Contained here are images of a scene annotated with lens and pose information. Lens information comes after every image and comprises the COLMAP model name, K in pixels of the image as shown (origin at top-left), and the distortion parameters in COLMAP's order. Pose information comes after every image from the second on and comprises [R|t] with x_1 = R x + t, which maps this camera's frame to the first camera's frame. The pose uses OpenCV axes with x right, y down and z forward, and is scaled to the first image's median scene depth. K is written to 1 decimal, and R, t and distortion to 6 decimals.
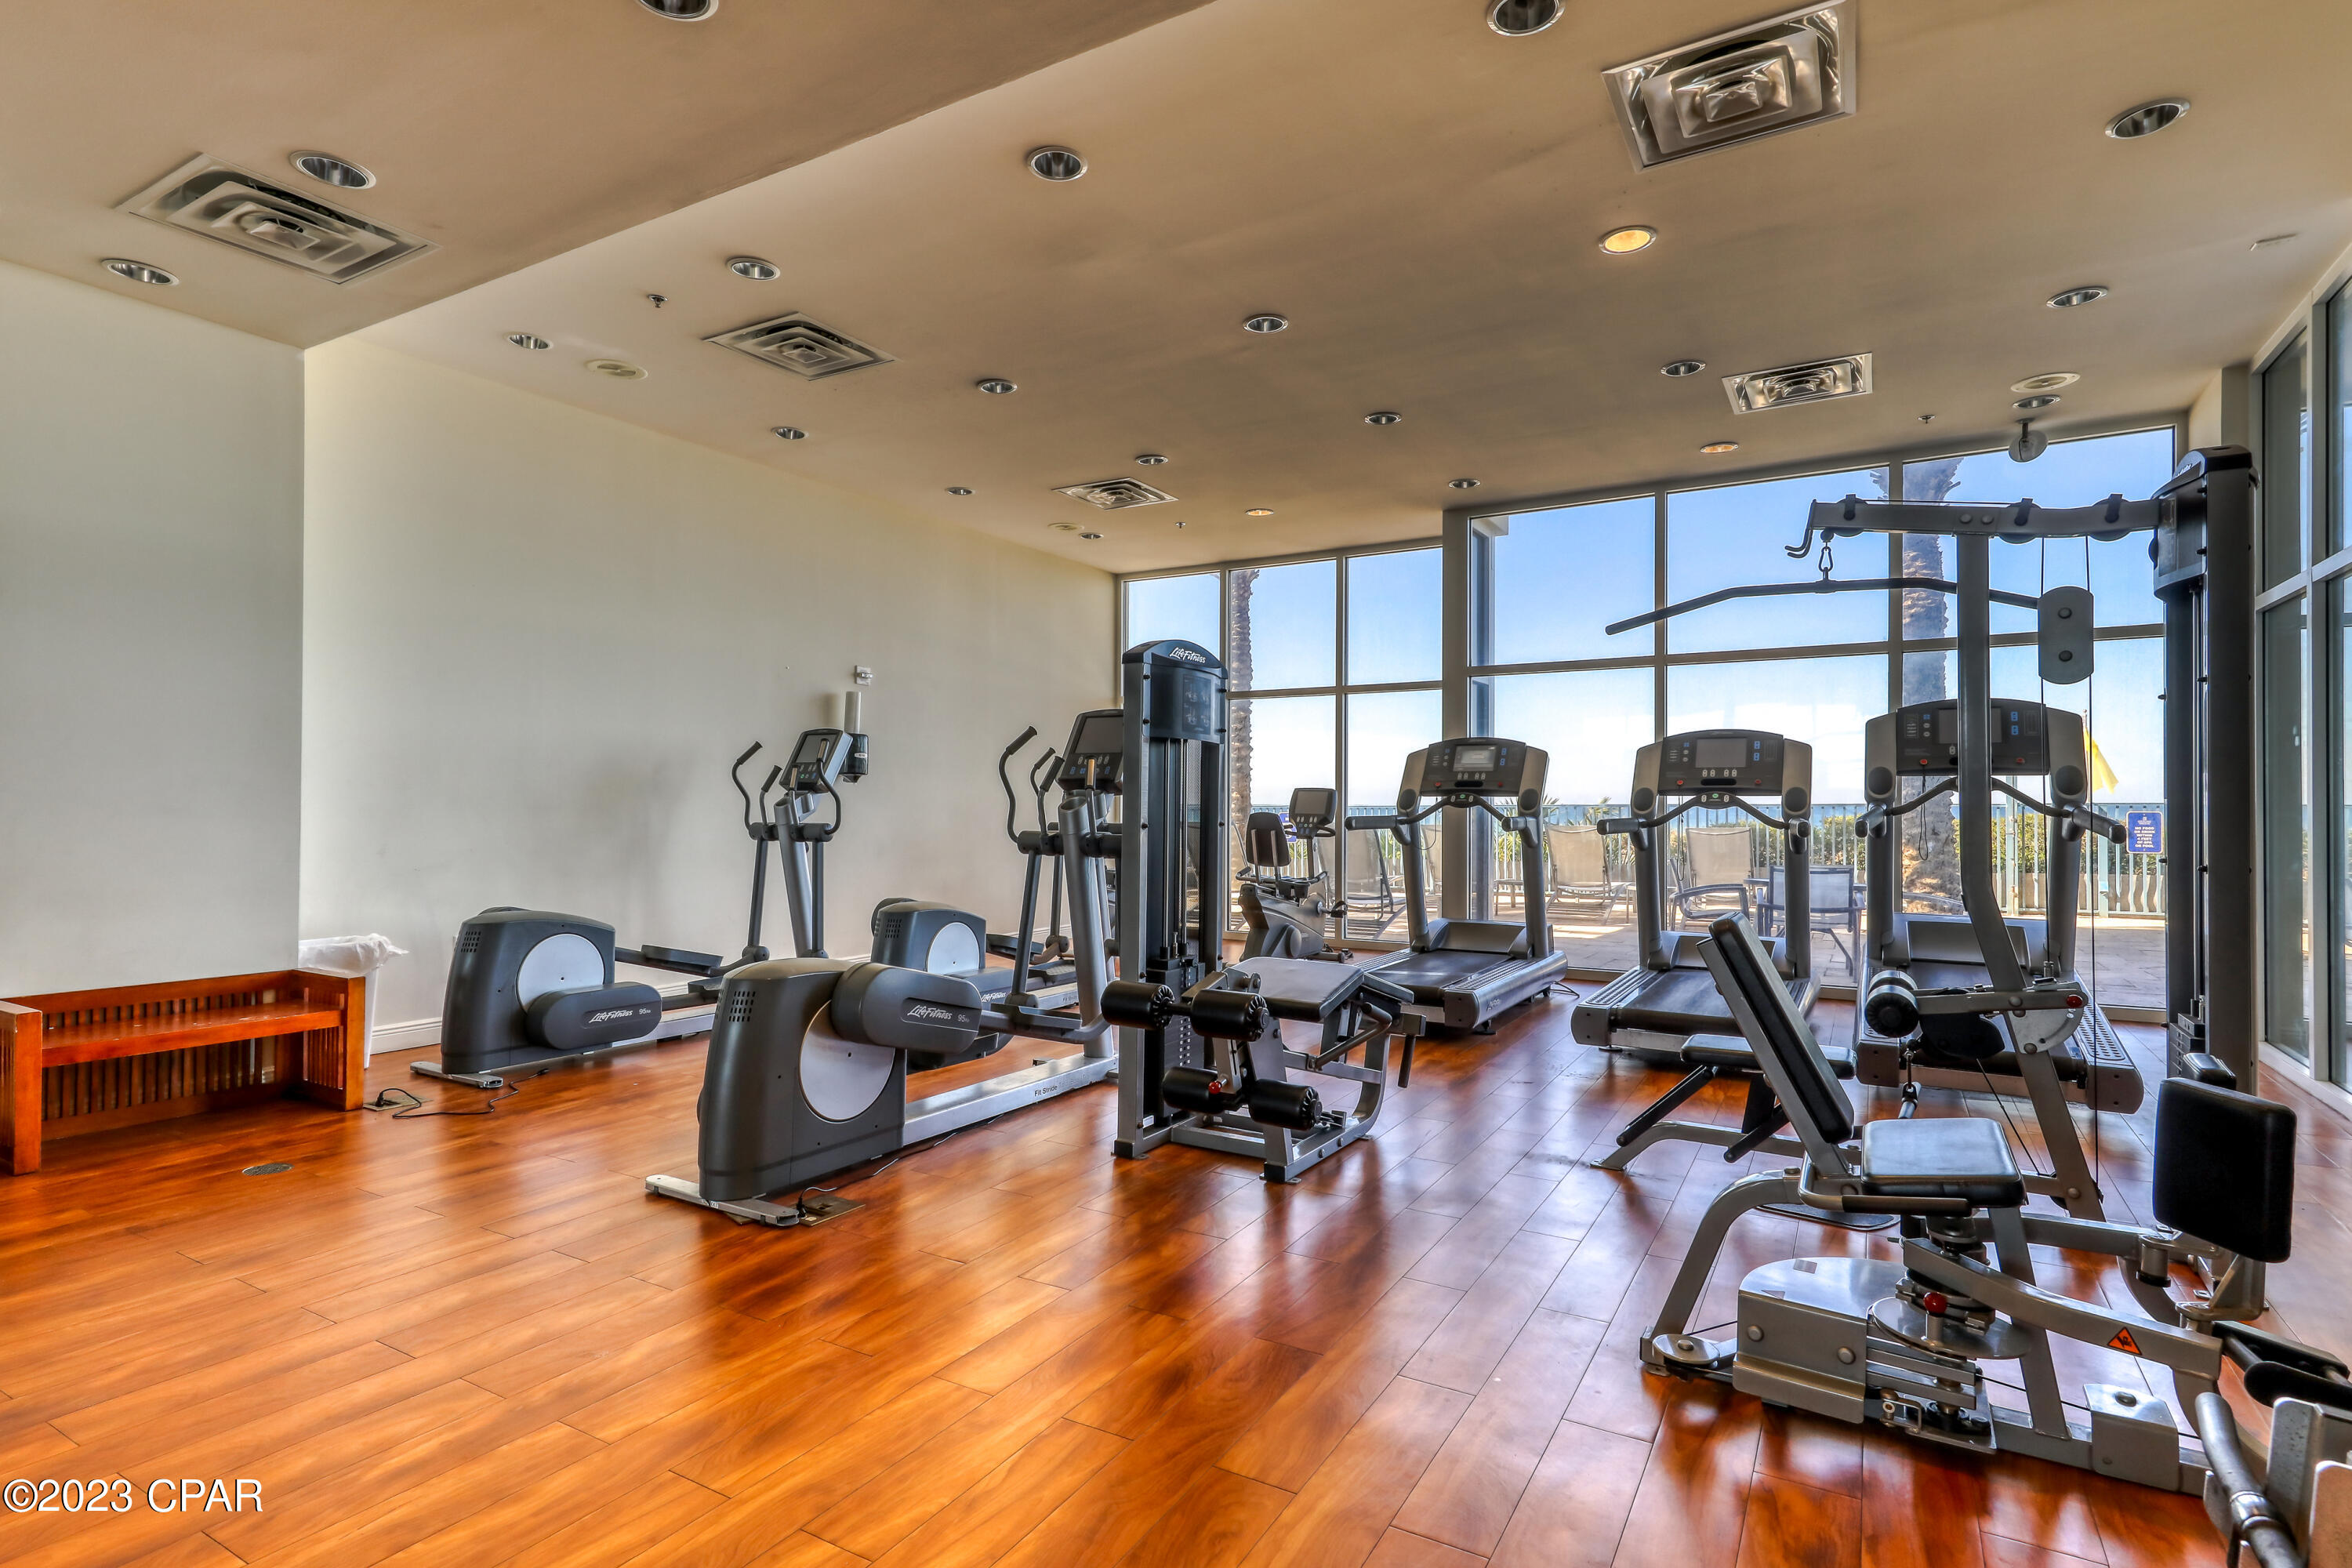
lens RADIAL K [[1189.9, 0, 1173.9], [0, 1189.9, 785.4], [0, 0, 1]] dist [0.001047, 0.000456]
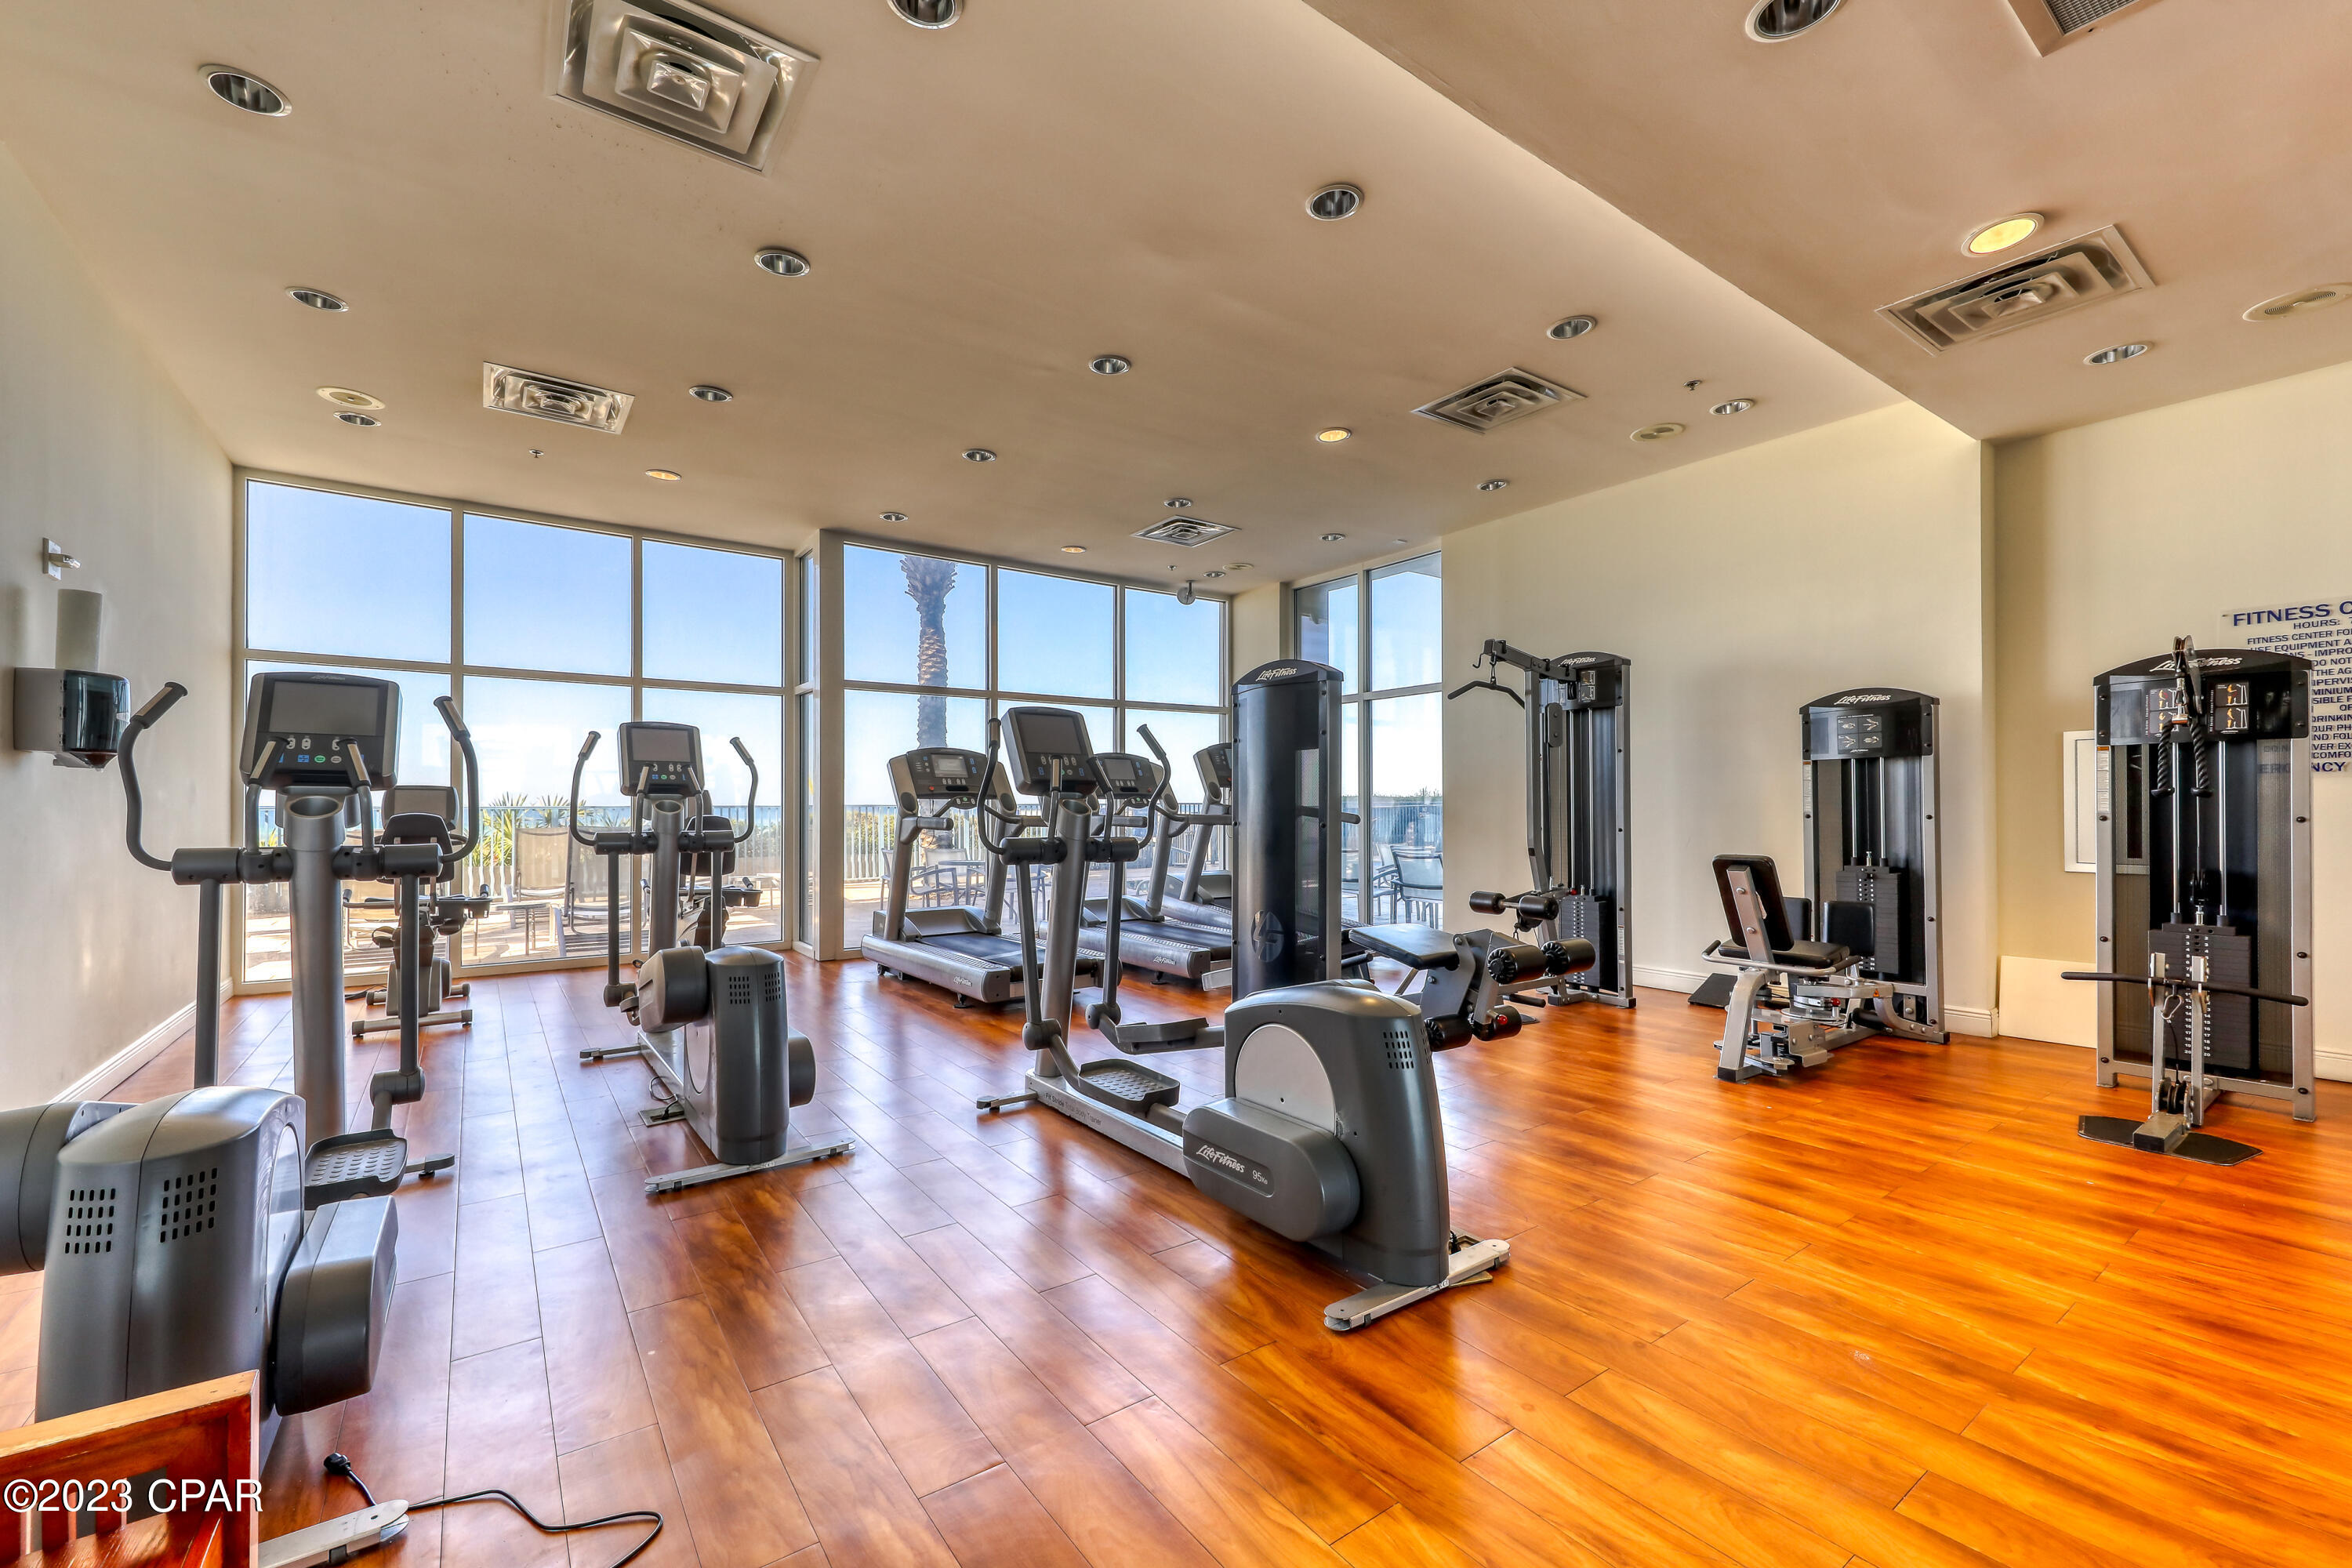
lens RADIAL K [[966.7, 0, 1176.7], [0, 966.7, 800.9], [0, 0, 1]] dist [-0.000997, -0.000295]
pose [[0.393480, 0.004528, 0.919322, -0.669985], [-0.016005, 0.999870, 0.001926, 0.007172], [-0.919194, -0.015471, 0.393501, 0.558197]]
